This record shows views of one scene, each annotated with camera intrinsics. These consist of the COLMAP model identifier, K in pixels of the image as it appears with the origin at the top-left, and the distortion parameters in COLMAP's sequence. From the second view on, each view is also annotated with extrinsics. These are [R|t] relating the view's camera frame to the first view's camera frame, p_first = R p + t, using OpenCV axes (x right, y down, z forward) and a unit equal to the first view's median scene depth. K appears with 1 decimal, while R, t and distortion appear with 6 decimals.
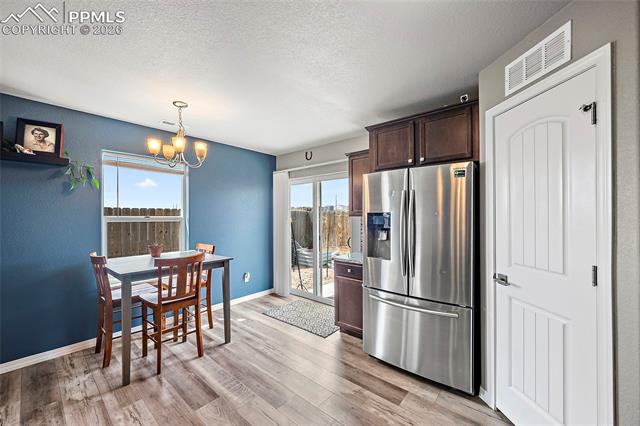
lens RADIAL K [[251.2, 0, 318.4], [0, 251.2, 217.3], [0, 0, 1]] dist [-0.002373, -0.000546]
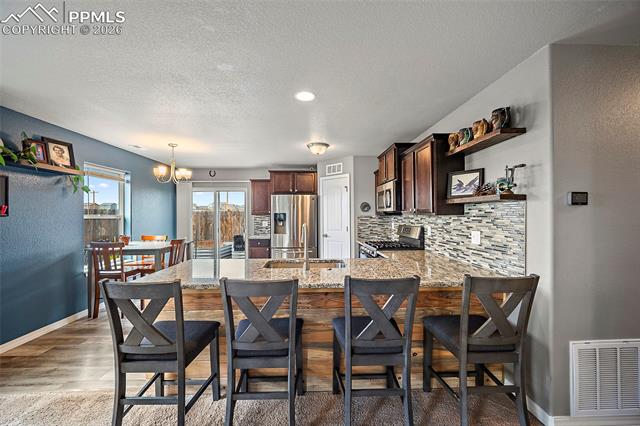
lens RADIAL K [[251.2, 0, 317.8], [0, 251.2, 215.0], [0, 0, 1]] dist [-0.002373, -0.000546]
pose [[0.740953, 0.001124, 0.671556, -0.960426], [0.003408, 0.999979, -0.005434, 0.009794], [-0.671549, 0.006315, 0.740934, -0.825160]]
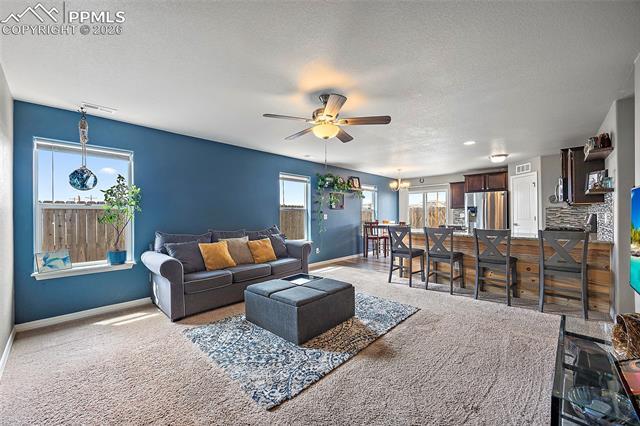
lens RADIAL K [[251.2, 0, 315.5], [0, 251.2, 214.6], [0, 0, 1]] dist [-0.002373, -0.000546]
pose [[0.997913, -0.003582, -0.064478, -1.358792], [0.003467, 0.999992, -0.001906, 0.071977], [0.064484, 0.001678, 0.997917, -1.986076]]
